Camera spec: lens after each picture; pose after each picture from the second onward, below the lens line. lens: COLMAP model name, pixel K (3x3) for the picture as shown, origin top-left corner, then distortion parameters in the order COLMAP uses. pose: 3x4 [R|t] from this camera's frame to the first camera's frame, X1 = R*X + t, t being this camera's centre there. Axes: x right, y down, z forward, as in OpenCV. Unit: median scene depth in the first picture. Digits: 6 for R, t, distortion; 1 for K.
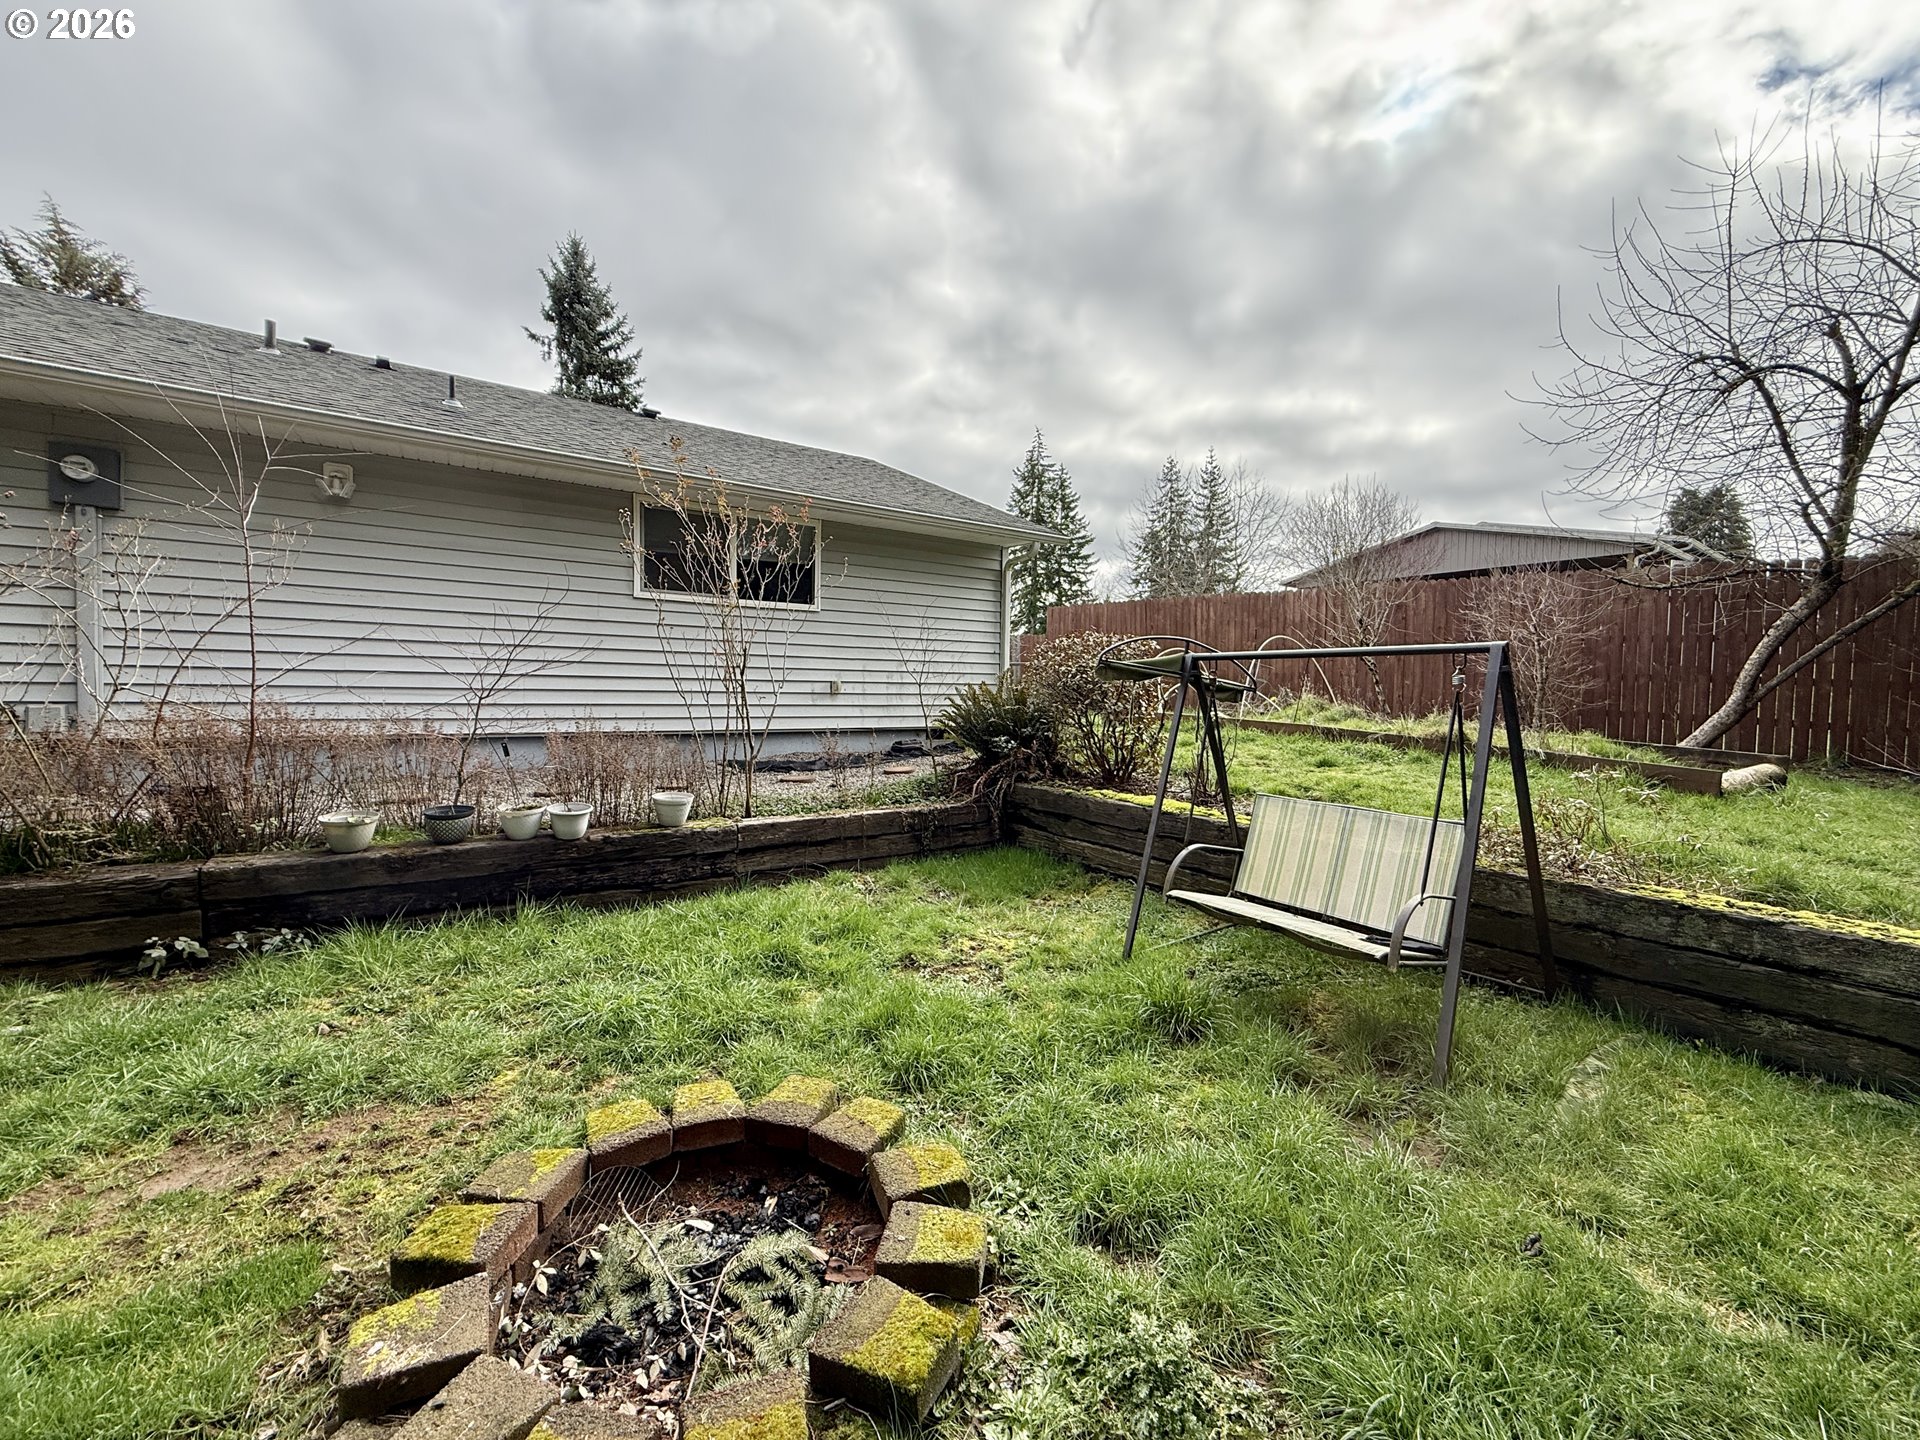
lens RADIAL K [[754.8, 0, 947.5], [0, 754.8, 715.2], [0, 0, 1]] dist [-0.000308, -0.000303]
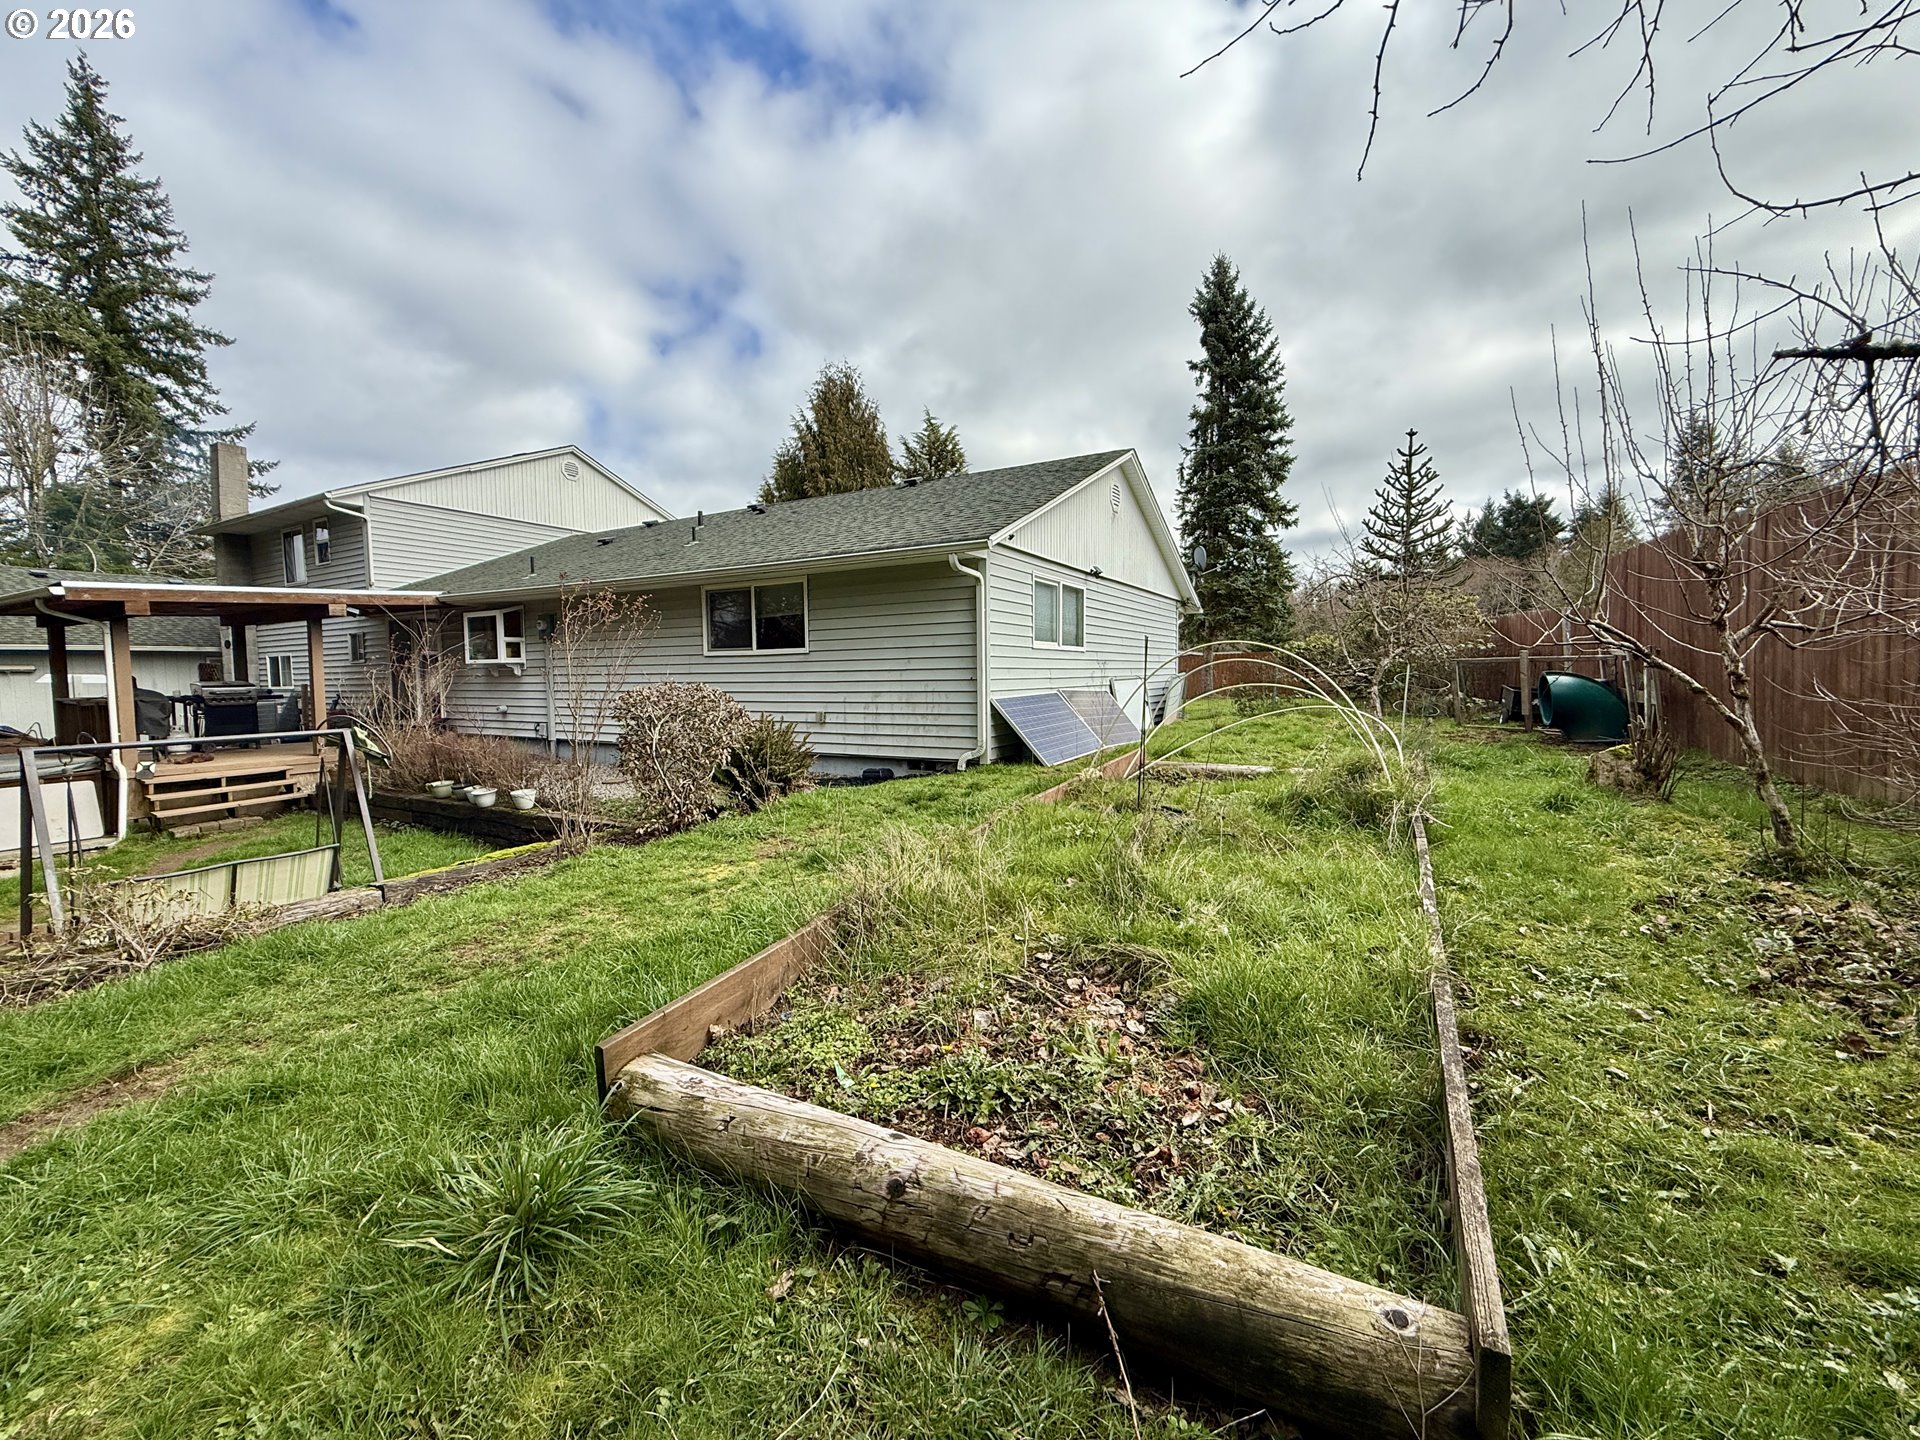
lens RADIAL K [[754.8, 0, 947.5], [0, 754.8, 715.2], [0, 0, 1]] dist [-0.000308, -0.000303]
pose [[0.484301, 0.026532, -0.874499, 0.934138], [-0.010234, 0.999643, 0.024661, -0.069263], [0.874842, -0.002994, 0.484399, 0.597224]]
